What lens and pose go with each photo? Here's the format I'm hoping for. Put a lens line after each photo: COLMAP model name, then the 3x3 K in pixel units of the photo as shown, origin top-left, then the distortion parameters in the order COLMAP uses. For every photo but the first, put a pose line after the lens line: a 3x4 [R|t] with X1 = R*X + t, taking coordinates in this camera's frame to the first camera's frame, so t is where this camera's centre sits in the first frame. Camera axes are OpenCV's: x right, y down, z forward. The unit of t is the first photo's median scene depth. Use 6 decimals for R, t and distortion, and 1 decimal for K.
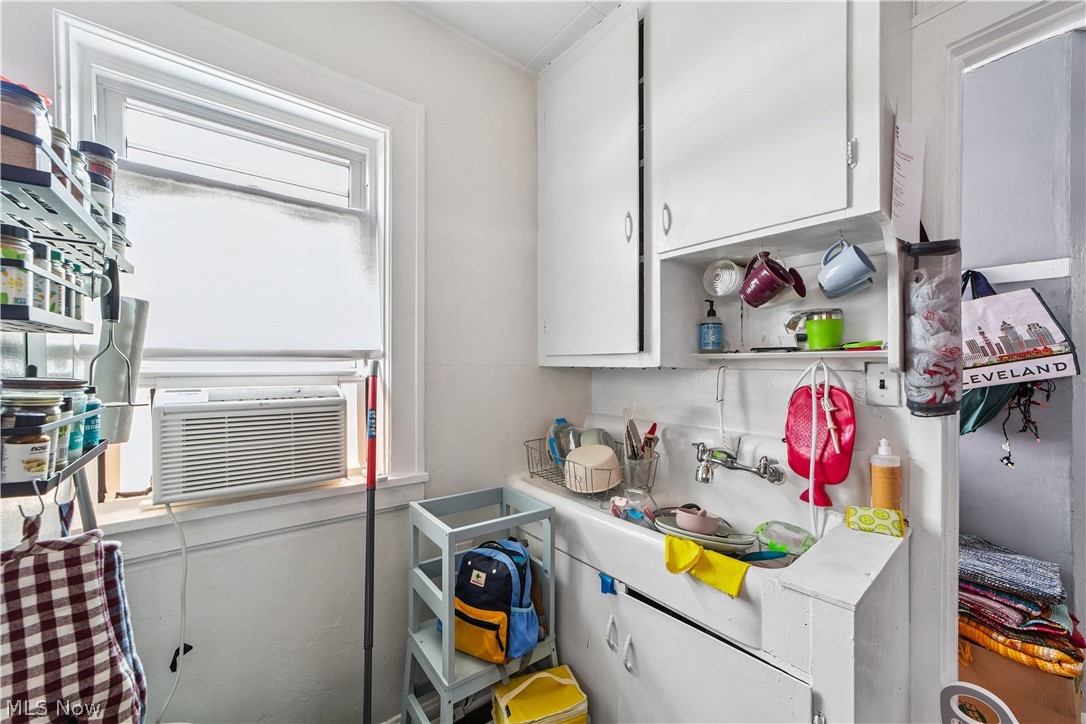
lens RADIAL K [[421.0, 0, 539.3], [0, 421.0, 362.3], [0, 0, 1]] dist [-0.010237, 0.005216]
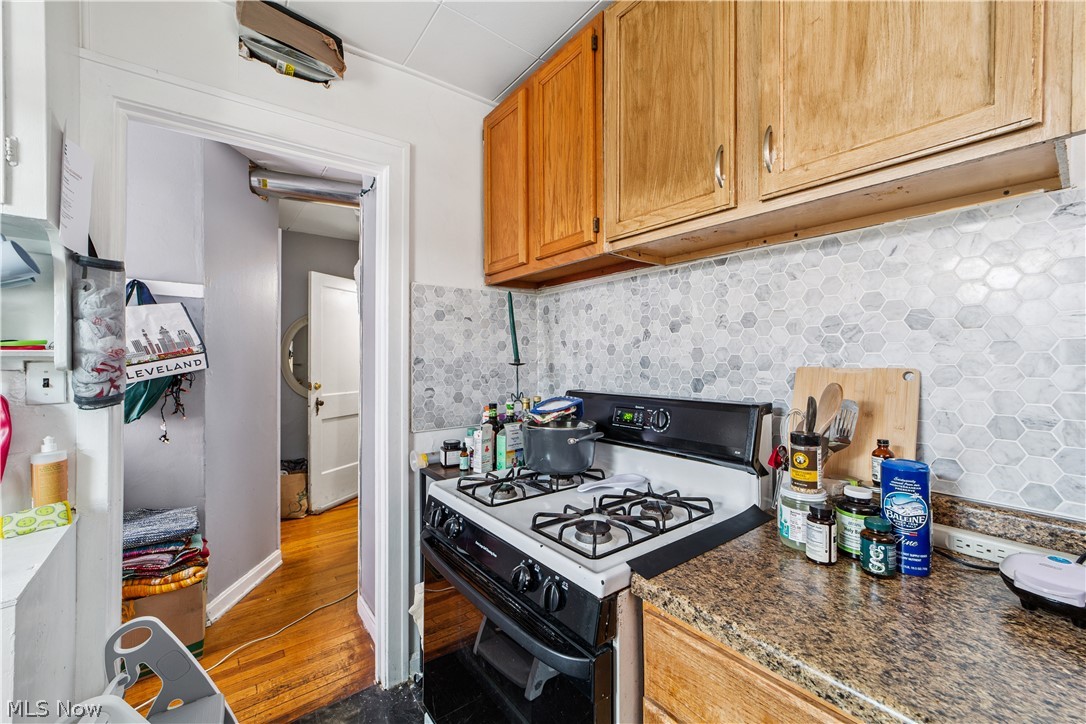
lens RADIAL K [[421.0, 0, 548.7], [0, 421.0, 358.7], [0, 0, 1]] dist [-0.010237, 0.005216]
pose [[-0.002005, -0.001135, 0.999997, -0.186658], [-0.004666, 0.999988, 0.001125, -0.012077], [-0.999987, -0.004664, -0.002010, -0.200075]]
